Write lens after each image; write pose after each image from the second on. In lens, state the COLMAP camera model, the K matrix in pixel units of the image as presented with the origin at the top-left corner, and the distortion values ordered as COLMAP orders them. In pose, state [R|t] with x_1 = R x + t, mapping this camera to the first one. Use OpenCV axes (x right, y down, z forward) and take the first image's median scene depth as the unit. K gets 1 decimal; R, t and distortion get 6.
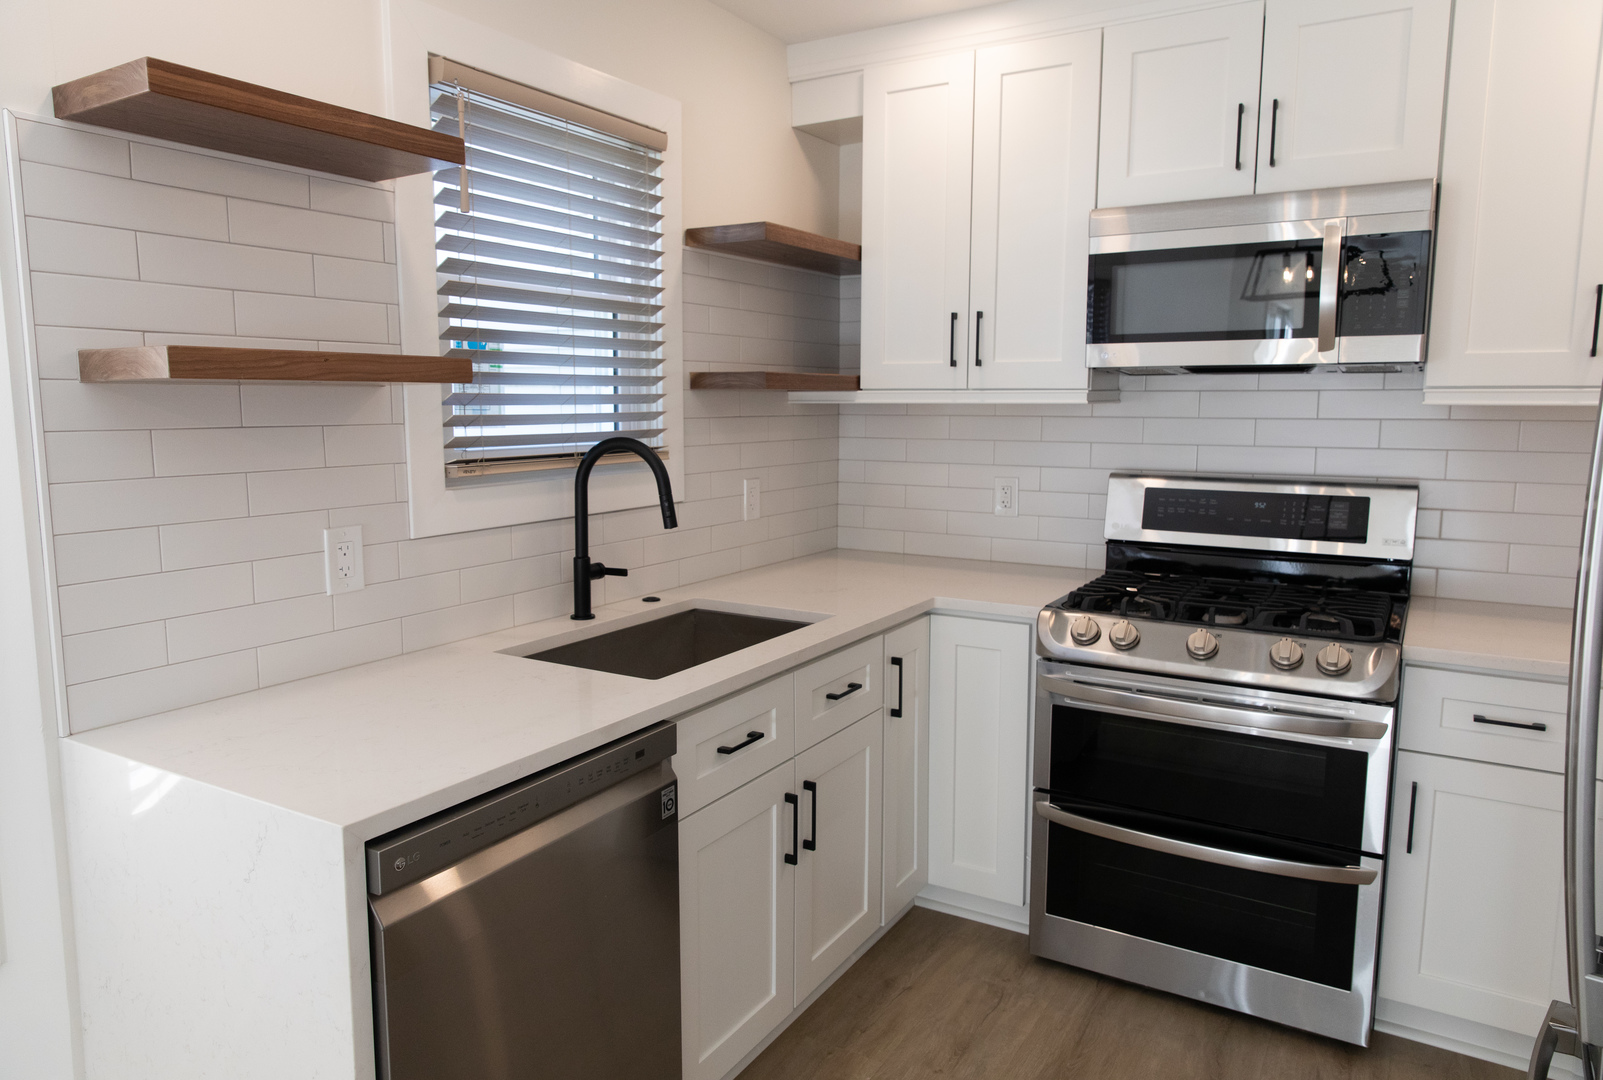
lens RADIAL K [[1057.8, 0, 801.5], [0, 1057.8, 540.0], [0, 0, 1]] dist [-0.001040, -0.000857]
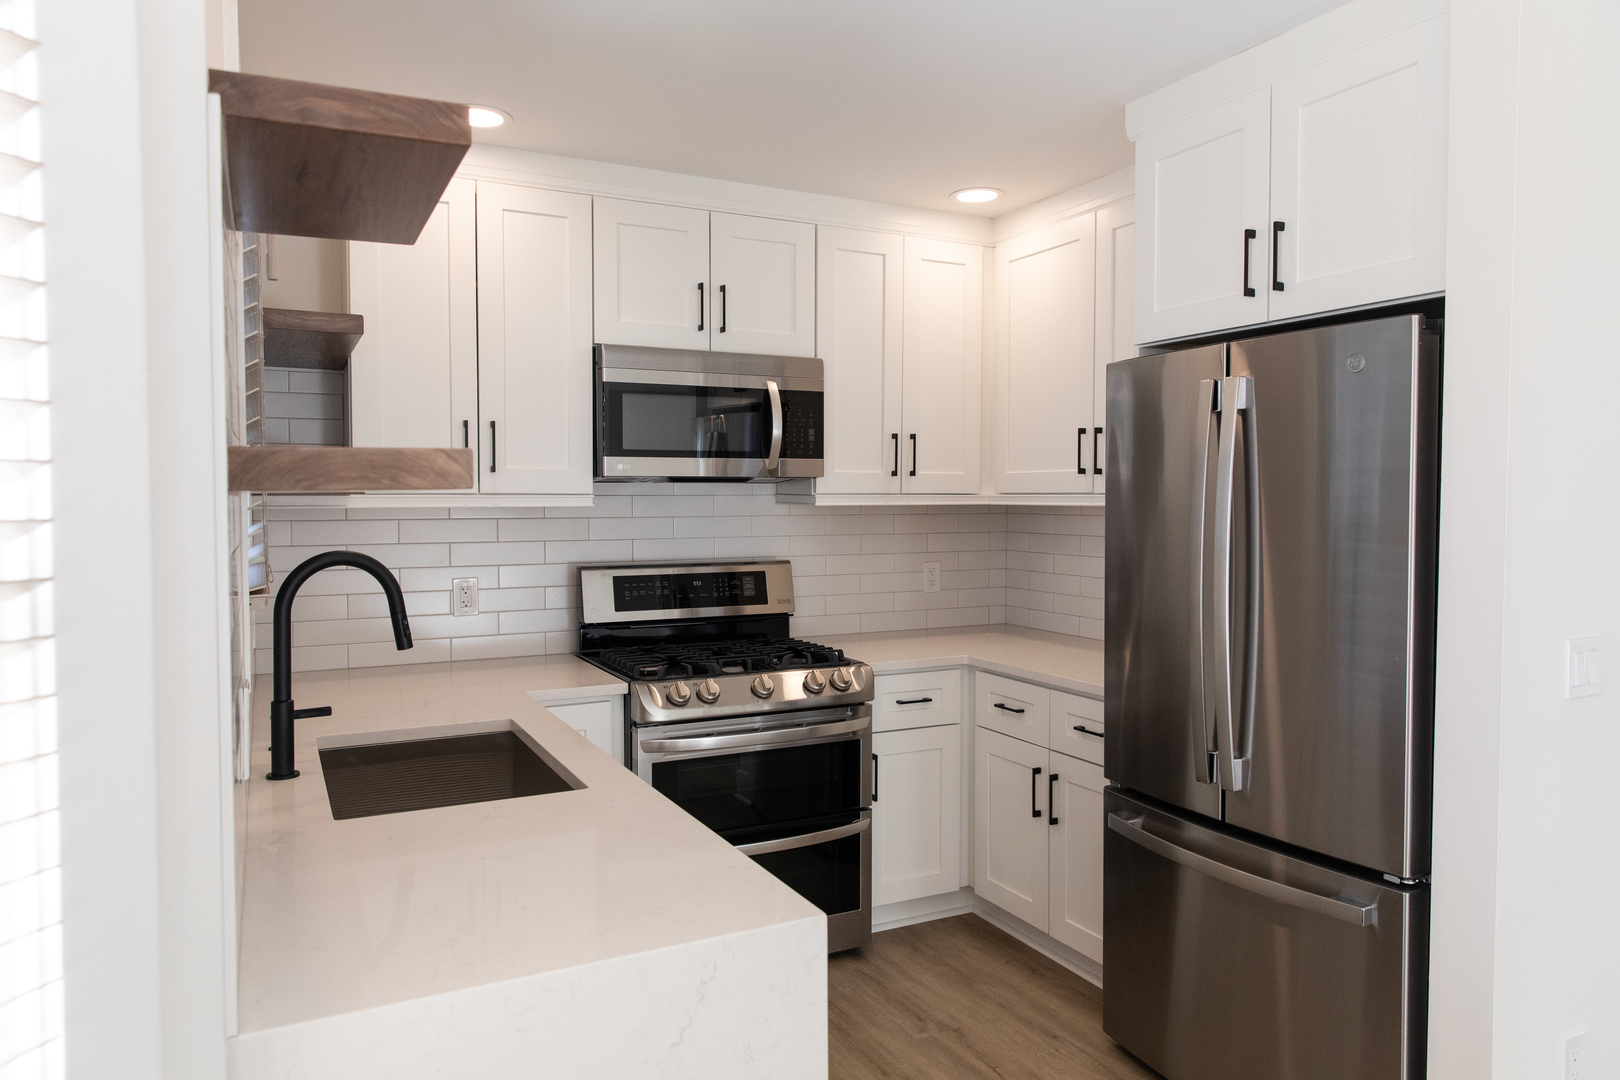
lens RADIAL K [[1065.9, 0, 817.3], [0, 1065.9, 539.1], [0, 0, 1]] dist [0.012963, -0.030067]
pose [[0.526464, -0.035419, 0.849459, -0.635689], [0.114333, 0.993006, -0.029455, -0.033498], [-0.842474, 0.112628, 0.526832, 0.193895]]
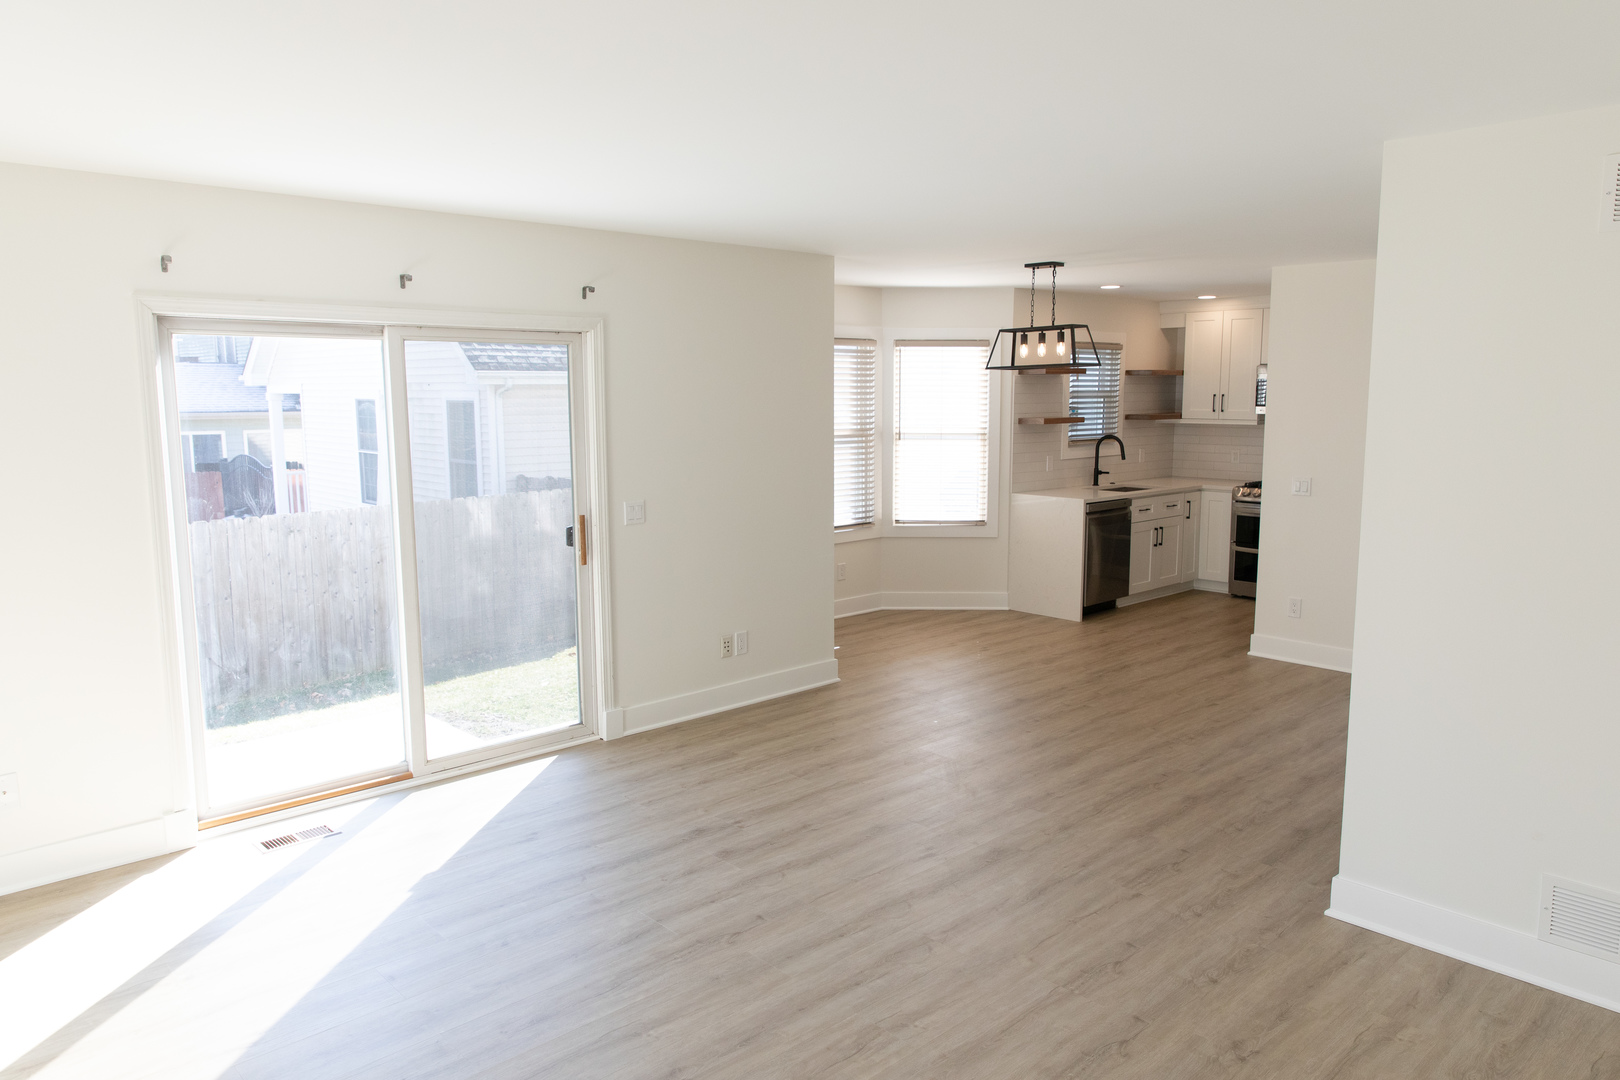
lens RADIAL K [[1065.9, 0, 817.3], [0, 1065.9, 539.1], [0, 0, 1]] dist [0.012963, -0.030067]
pose [[0.957478, 0.031634, -0.286766, -0.063545], [-0.030752, 0.999498, 0.007579, 0.241166], [0.286862, 0.001562, 0.957971, -2.565774]]
